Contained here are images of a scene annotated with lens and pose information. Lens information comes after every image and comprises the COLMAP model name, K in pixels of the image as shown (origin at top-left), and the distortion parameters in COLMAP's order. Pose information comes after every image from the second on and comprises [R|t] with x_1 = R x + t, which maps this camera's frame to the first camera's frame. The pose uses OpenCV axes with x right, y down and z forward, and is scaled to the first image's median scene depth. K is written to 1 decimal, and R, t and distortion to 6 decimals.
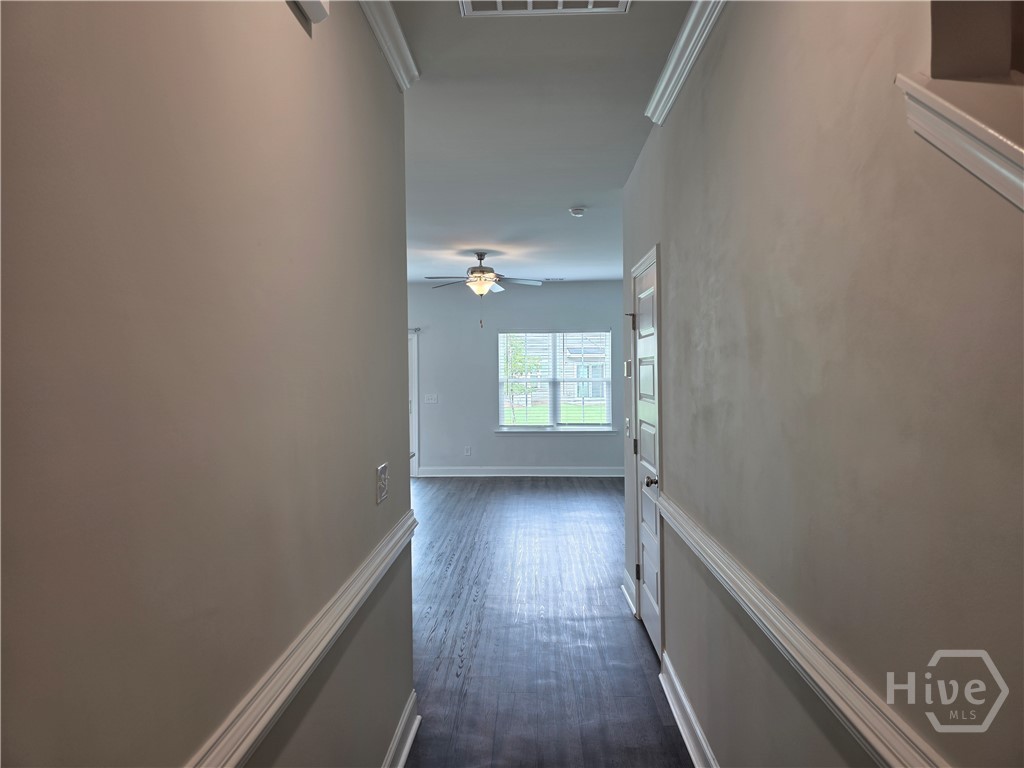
lens RADIAL K [[684.6, 0, 514.5], [0, 684.6, 373.9], [0, 0, 1]] dist [0.061359, -0.045280]
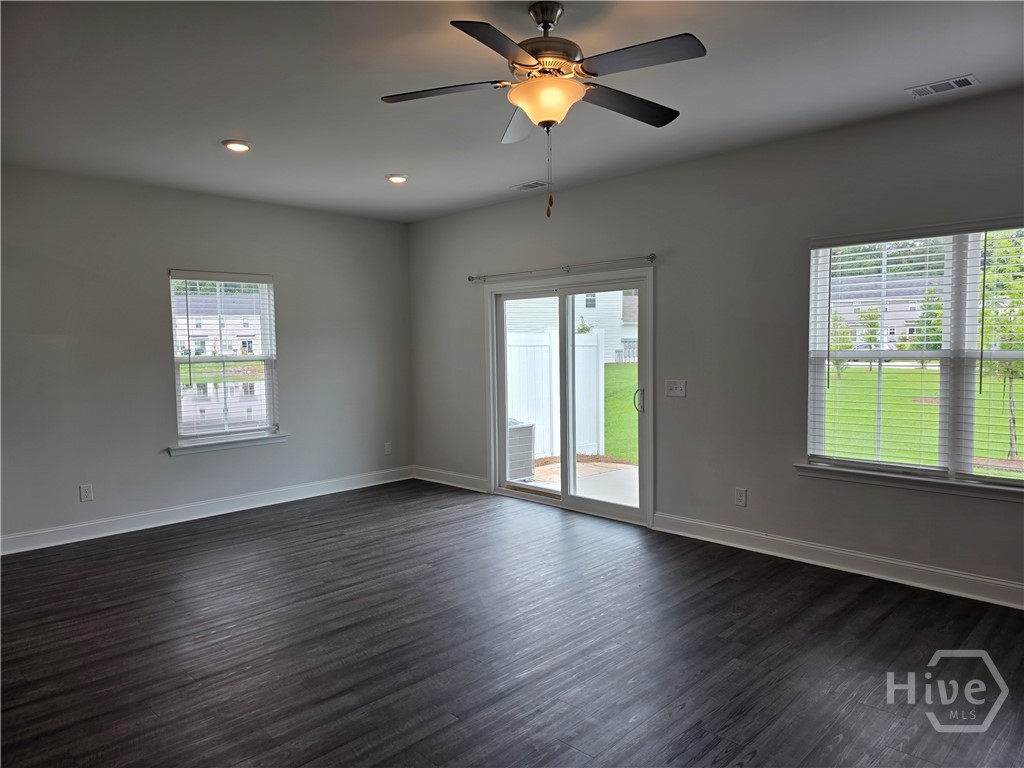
lens RADIAL K [[684.6, 0, 518.8], [0, 684.6, 393.2], [0, 0, 1]] dist [0.061359, -0.045280]
pose [[0.724902, 0.047015, -0.687245, 0.156259], [0.000153, 0.997657, 0.068411, 0.004076], [0.688852, -0.049696, 0.723197, 0.538904]]
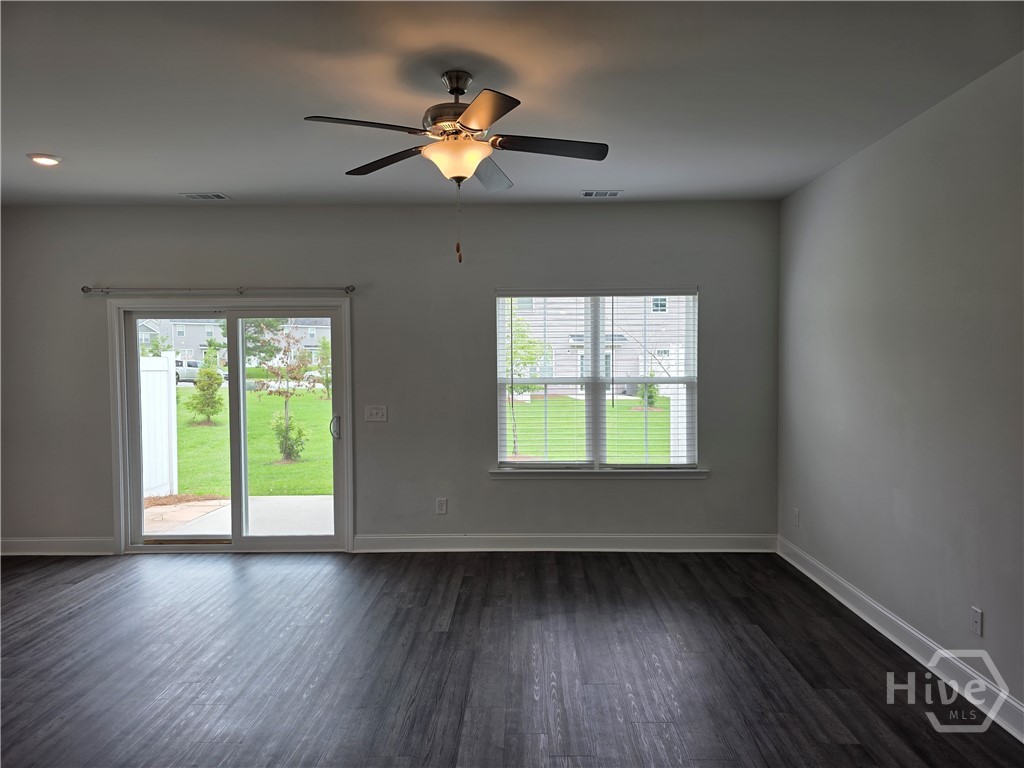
lens RADIAL K [[684.6, 0, 521.5], [0, 684.6, 381.1], [0, 0, 1]] dist [0.061359, -0.045280]
pose [[0.999799, -0.000120, 0.020066, -0.014343], [-0.000276, 0.999805, 0.019761, -0.001236], [-0.020064, -0.019763, 0.999603, 0.441319]]
